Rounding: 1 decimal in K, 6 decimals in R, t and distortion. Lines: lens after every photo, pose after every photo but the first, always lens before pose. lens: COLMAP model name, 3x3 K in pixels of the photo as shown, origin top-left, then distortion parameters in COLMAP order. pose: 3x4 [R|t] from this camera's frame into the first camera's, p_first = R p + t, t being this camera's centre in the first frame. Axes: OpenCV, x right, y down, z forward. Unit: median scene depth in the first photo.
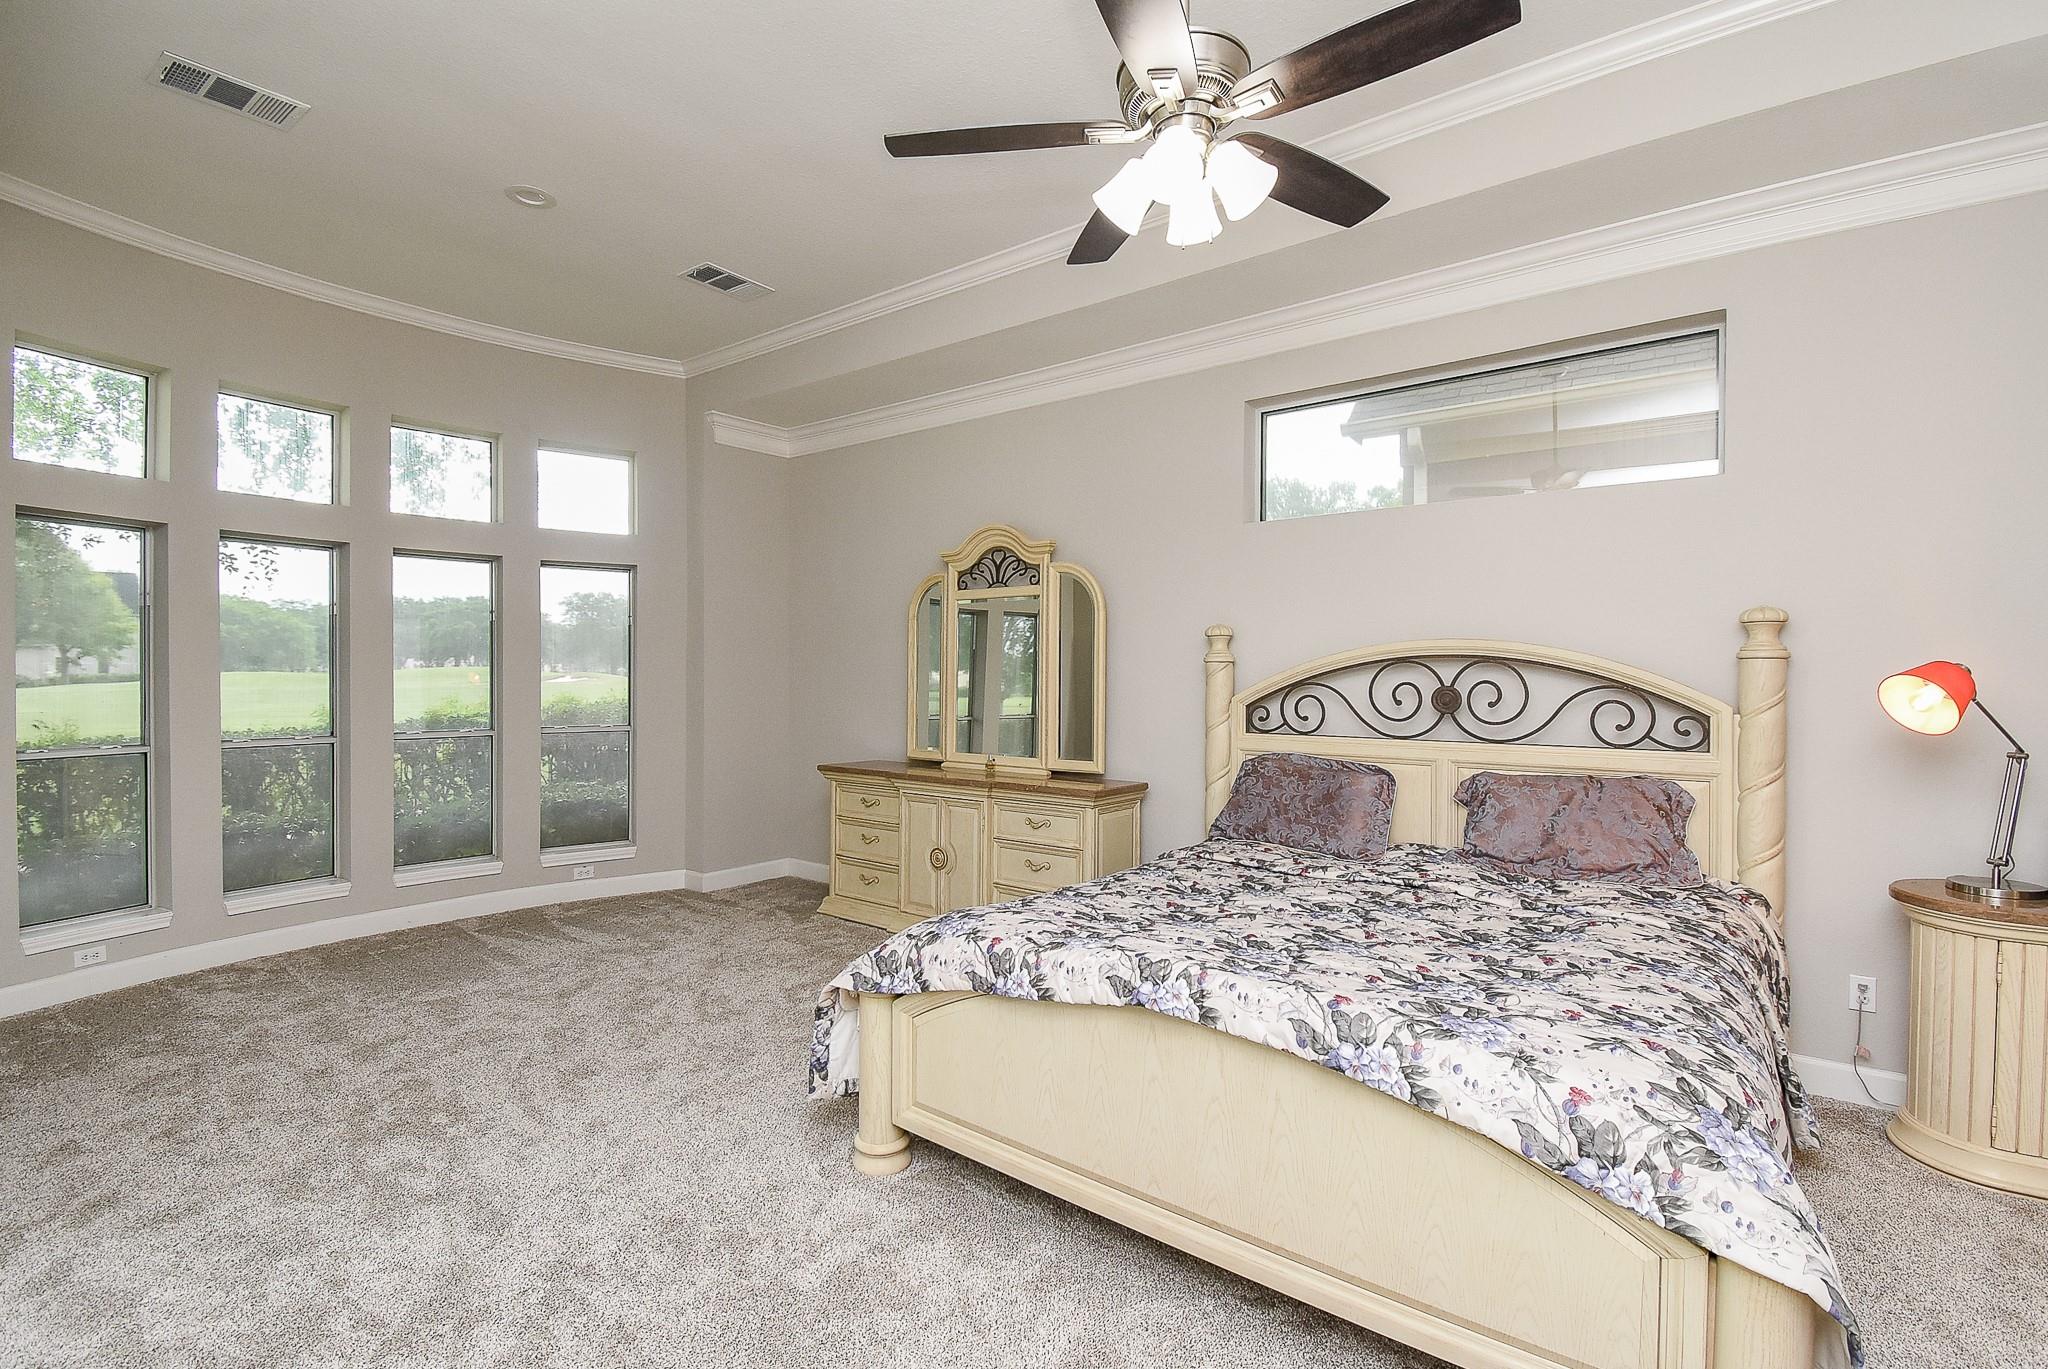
lens RADIAL K [[908.7, 0, 1003.1], [0, 908.7, 687.6], [0, 0, 1]] dist [0.005397, -0.003354]
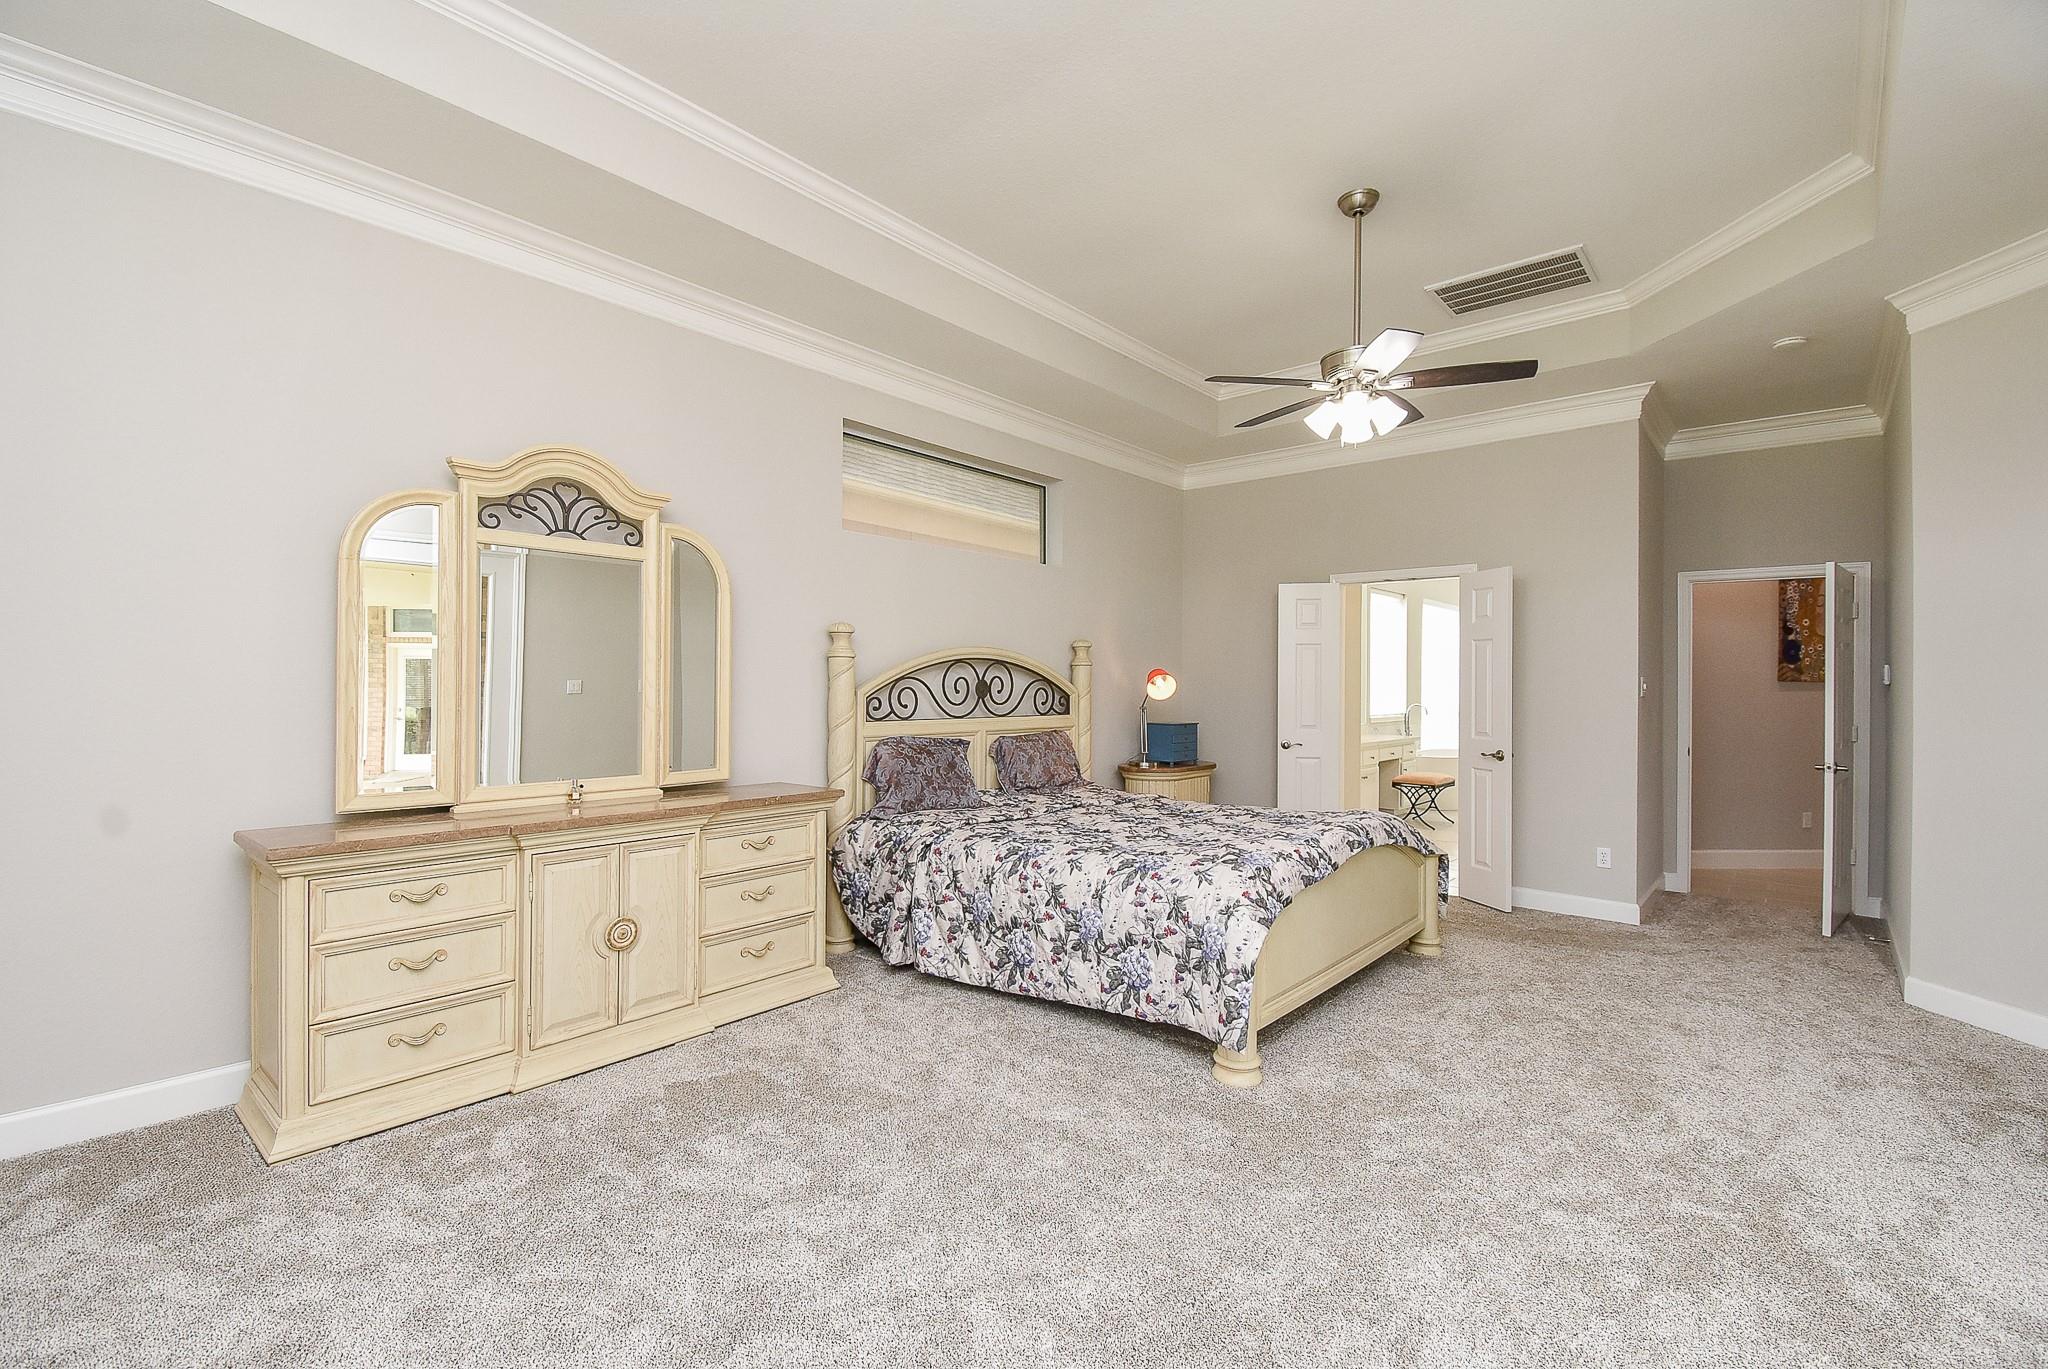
lens RADIAL K [[908.7, 0, 1003.0], [0, 908.7, 678.3], [0, 0, 1]] dist [0.005397, -0.003354]
pose [[0.065796, 0.003062, 0.997828, -0.841248], [0.006046, 0.999976, -0.003468, 0.001858], [-0.997815, 0.006261, 0.065776, 0.775129]]
